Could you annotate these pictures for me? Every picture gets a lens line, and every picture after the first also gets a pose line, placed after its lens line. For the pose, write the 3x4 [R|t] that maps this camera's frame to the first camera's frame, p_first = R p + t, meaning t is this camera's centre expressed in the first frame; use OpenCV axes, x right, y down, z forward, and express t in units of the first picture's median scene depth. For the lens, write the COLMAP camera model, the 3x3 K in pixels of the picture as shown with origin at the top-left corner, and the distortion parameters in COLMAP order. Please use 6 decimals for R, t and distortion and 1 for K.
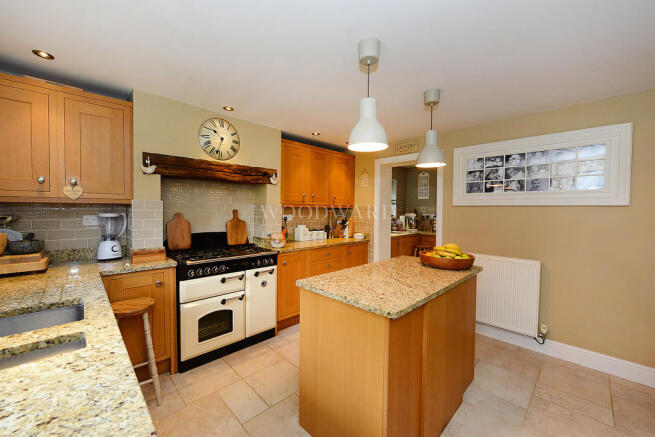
lens RADIAL K [[260.9, 0, 326.7], [0, 260.9, 216.5], [0, 0, 1]] dist [-0.000236, -0.000035]
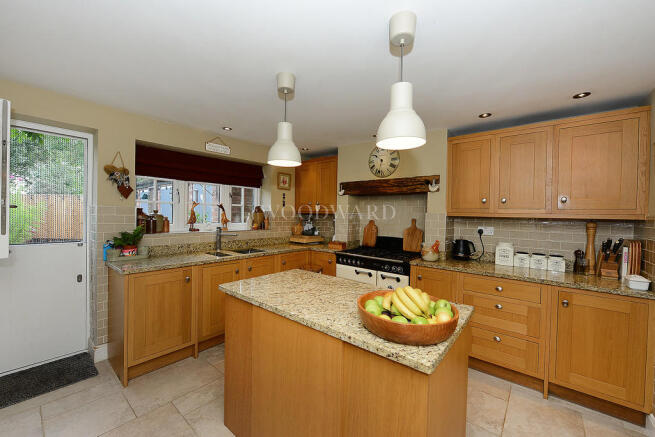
lens RADIAL K [[260.9, 0, 327.3], [0, 260.9, 216.9], [0, 0, 1]] dist [-0.000236, -0.000035]
pose [[0.103823, 0.006963, -0.994571, 0.777754], [-0.045689, 0.998953, 0.002224, -0.022696], [0.993546, 0.045210, 0.104032, 0.621945]]
